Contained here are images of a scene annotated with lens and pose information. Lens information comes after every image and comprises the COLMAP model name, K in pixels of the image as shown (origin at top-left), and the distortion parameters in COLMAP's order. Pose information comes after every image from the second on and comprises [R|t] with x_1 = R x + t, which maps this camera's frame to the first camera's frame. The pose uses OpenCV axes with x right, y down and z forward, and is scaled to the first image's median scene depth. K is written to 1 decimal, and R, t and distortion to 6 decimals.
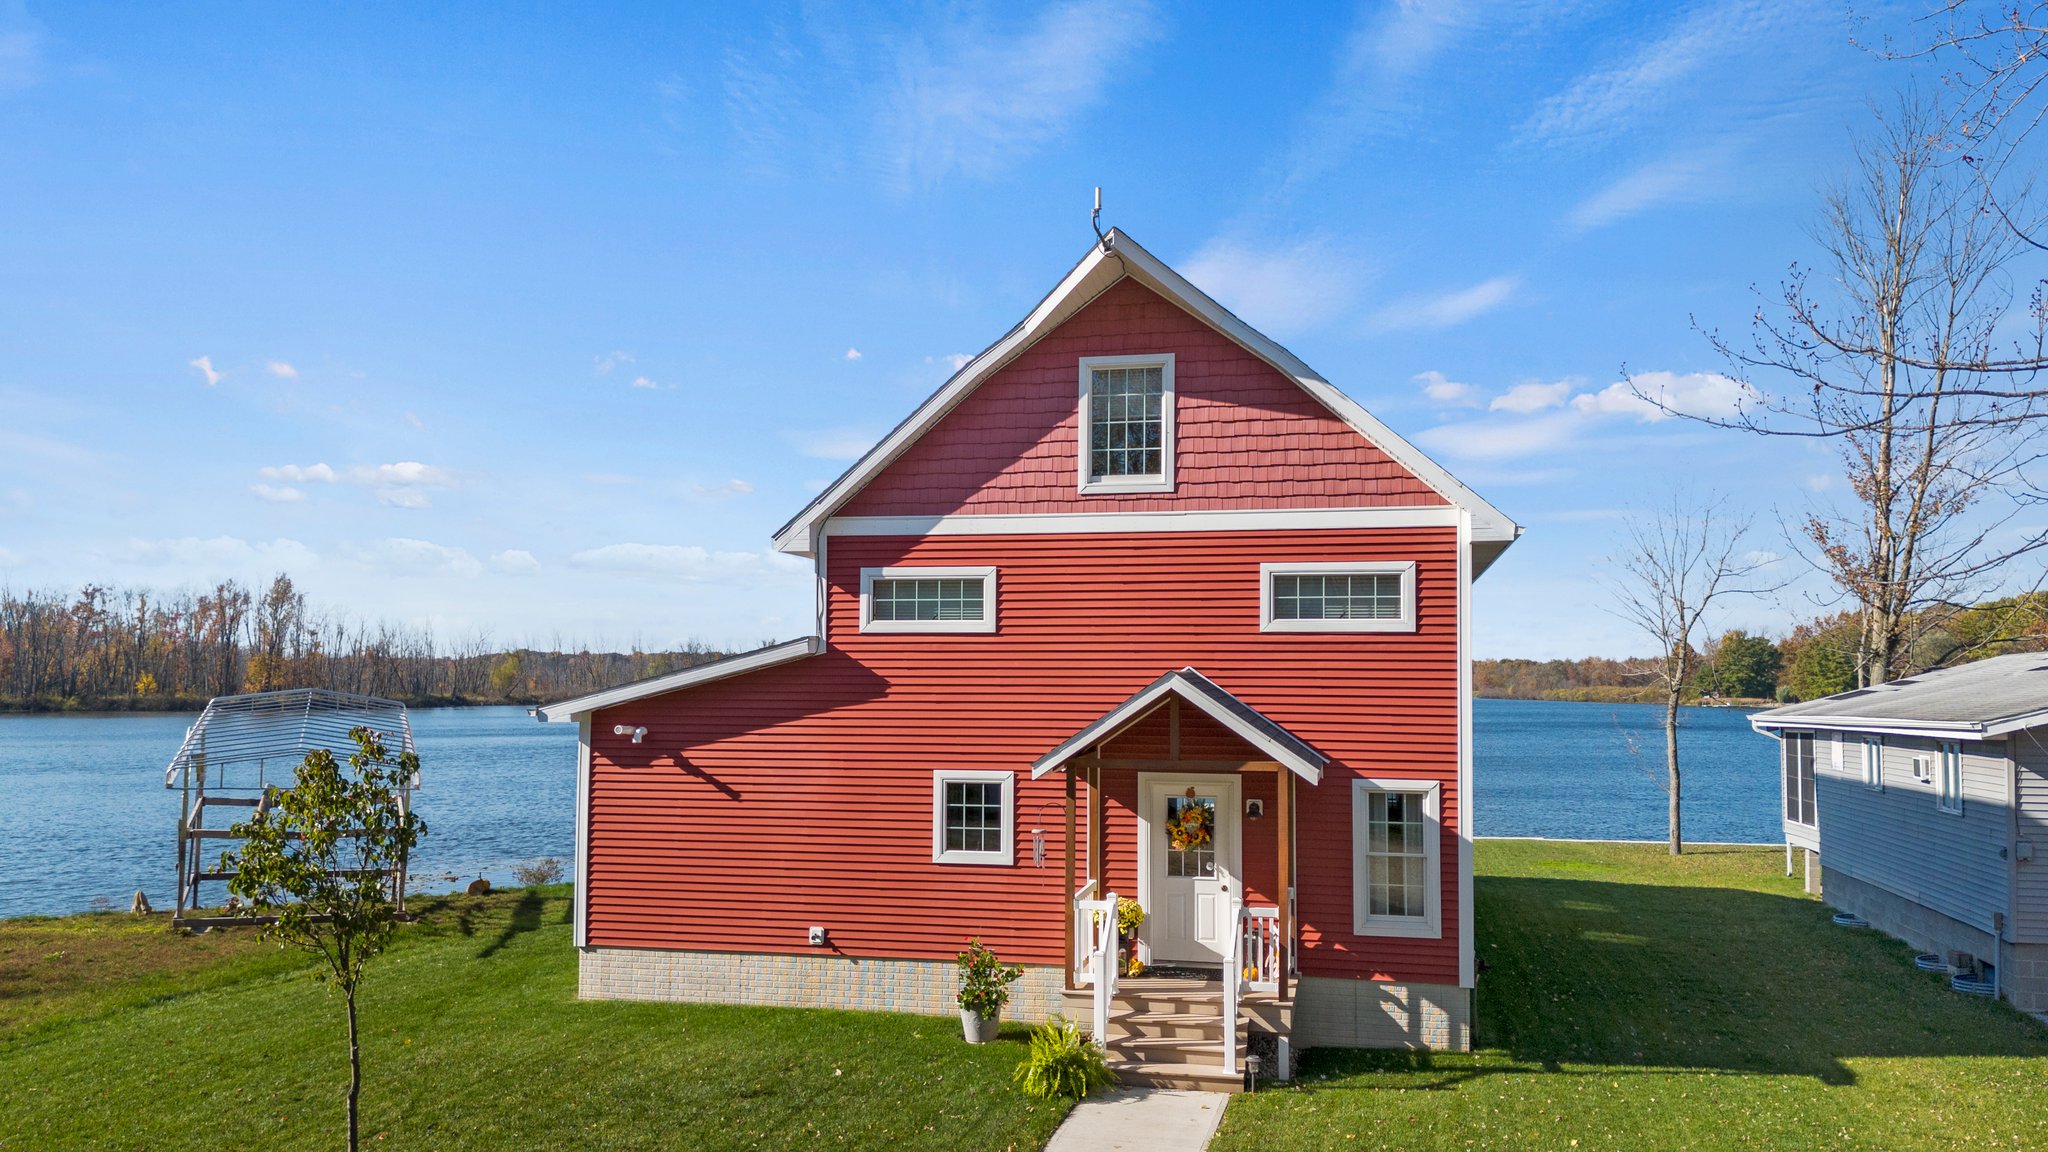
lens RADIAL K [[1545.7, 0, 1016.9], [0, 1545.7, 616.8], [0, 0, 1]] dist [0.078327, -0.096471]
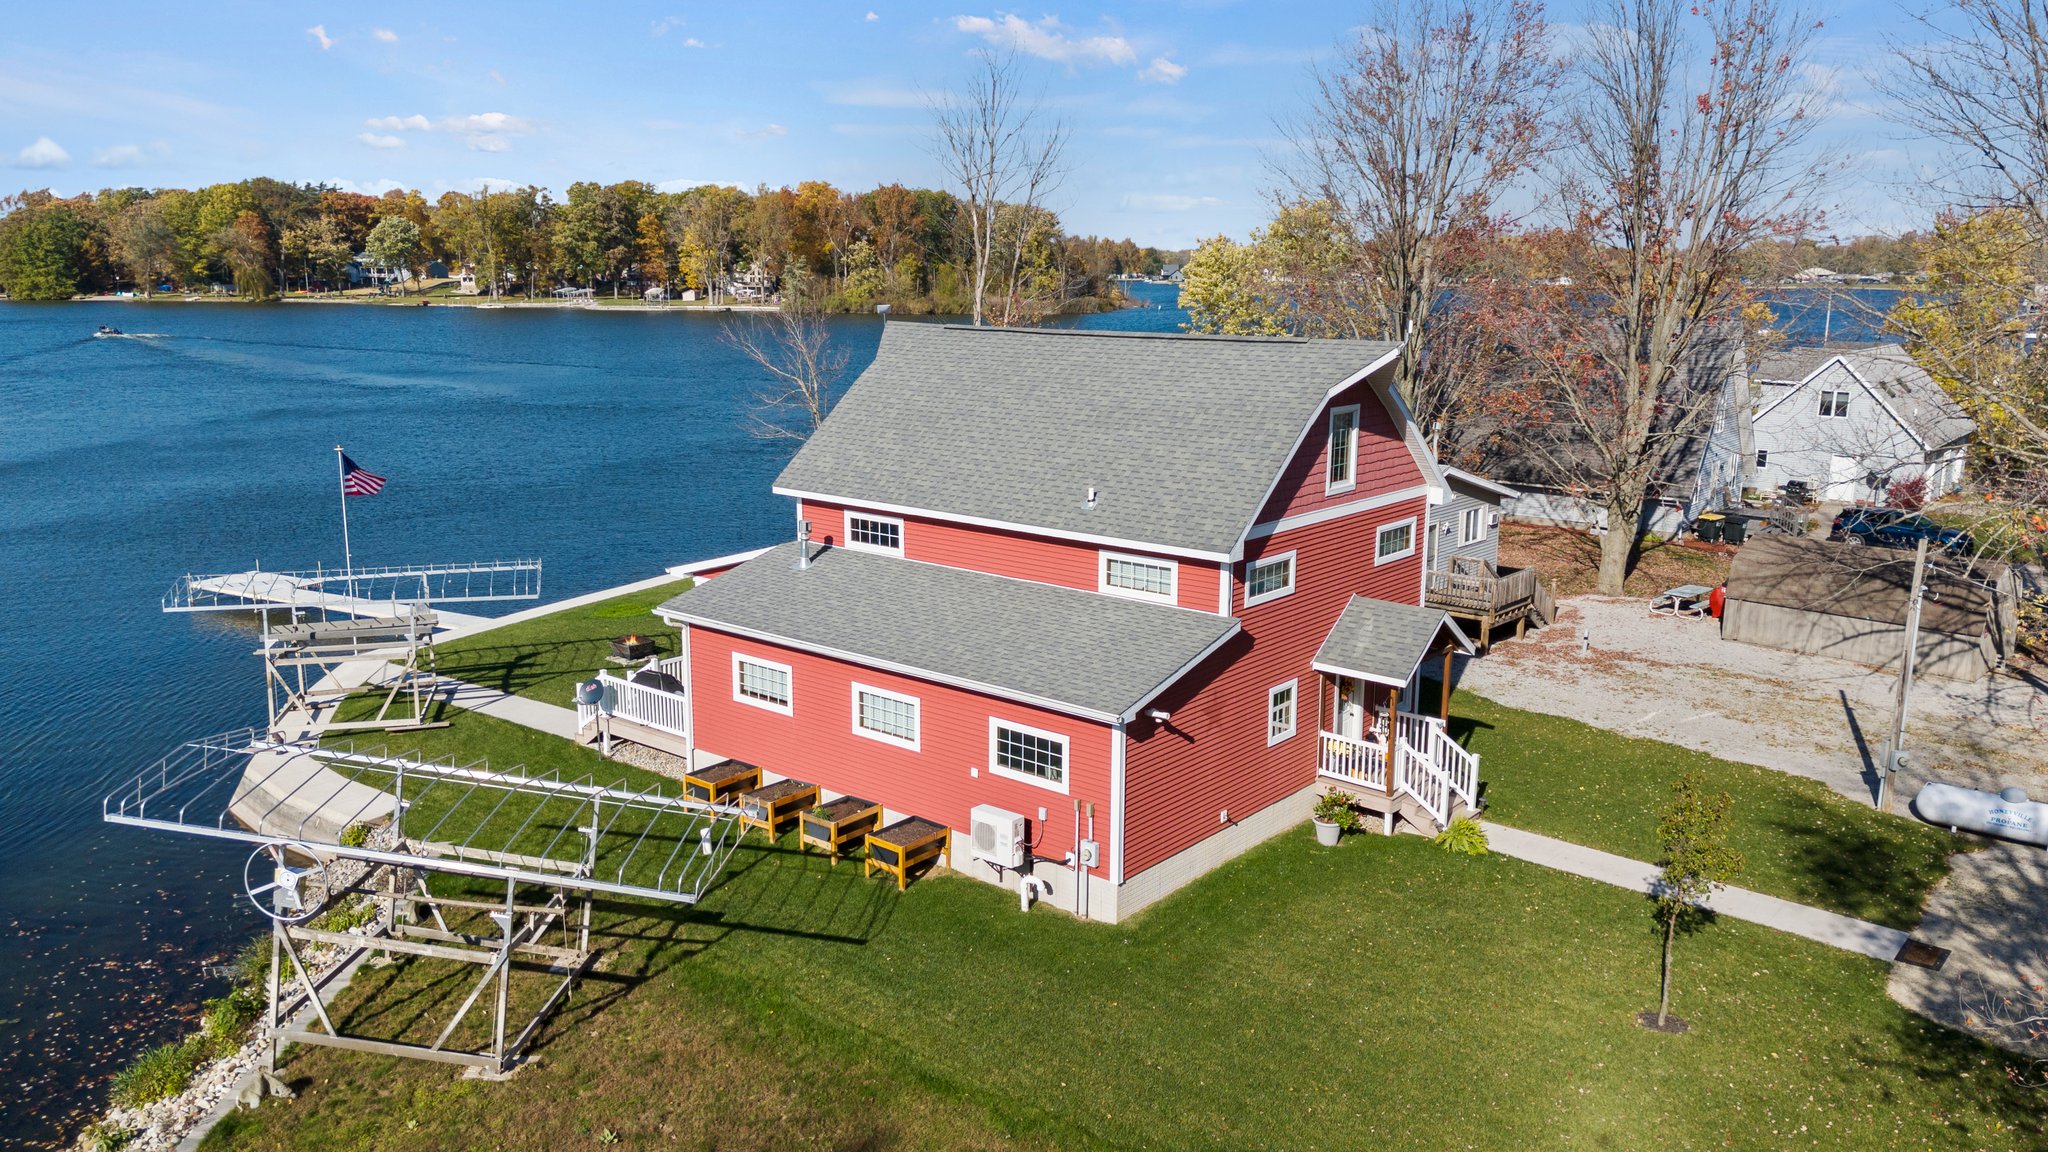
lens RADIAL K [[1517.8, 0, 1025.5], [0, 1517.8, 549.2], [0, 0, 1]] dist [0.074690, -0.089409]
pose [[0.449352, -0.168585, 0.877303, -1.453708], [-0.042639, 0.976866, 0.209557, -0.336997], [-0.892336, -0.131572, 0.431769, 0.598508]]
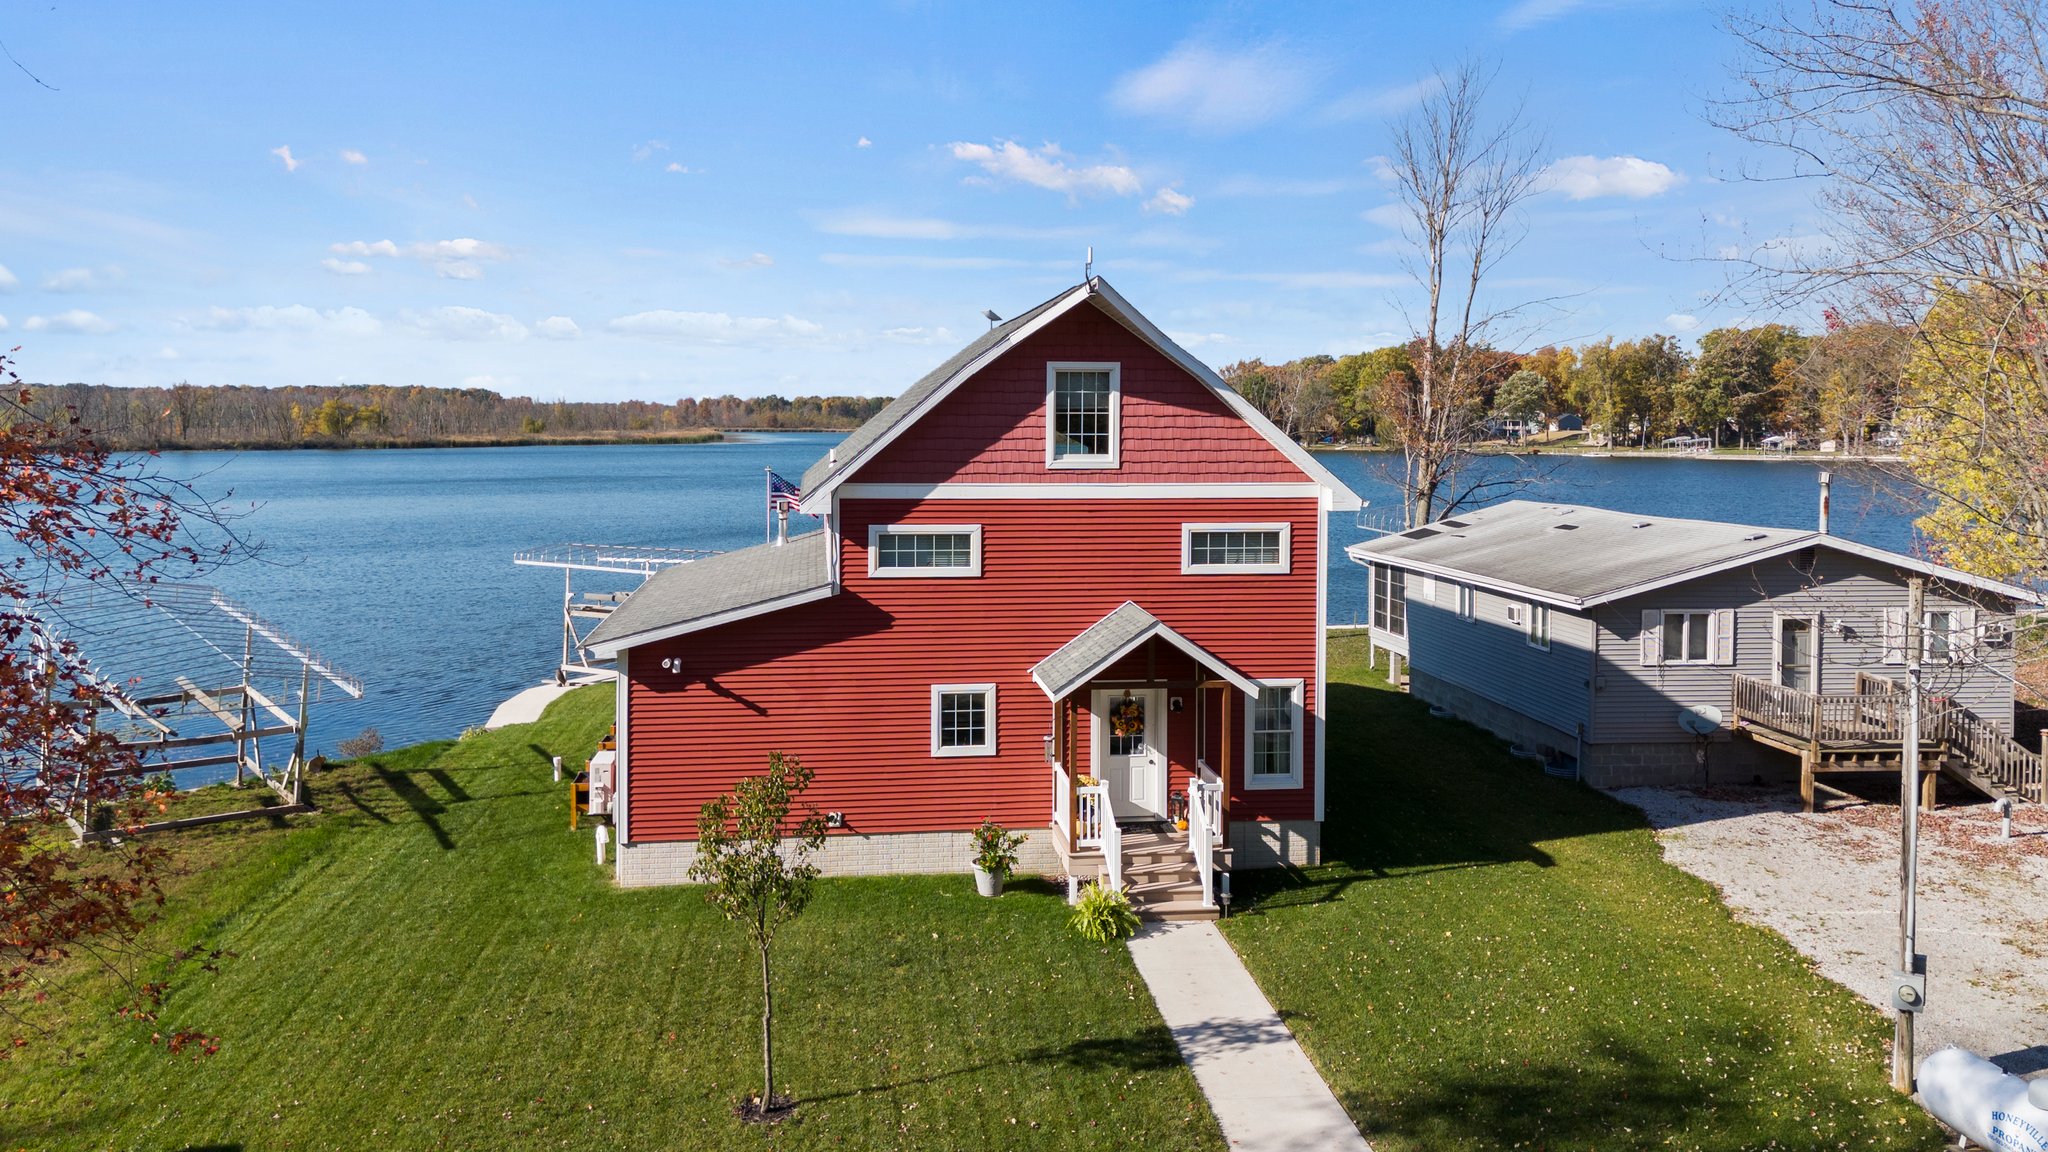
lens RADIAL K [[1538.5, 0, 1013.1], [0, 1538.5, 486.5], [0, 0, 1]] dist [0.079305, -0.097039]
pose [[0.939938, -0.018136, 0.340864, -0.423322], [-0.011776, 0.996270, 0.085479, -0.173562], [-0.341143, -0.084359, 0.936218, -0.193131]]
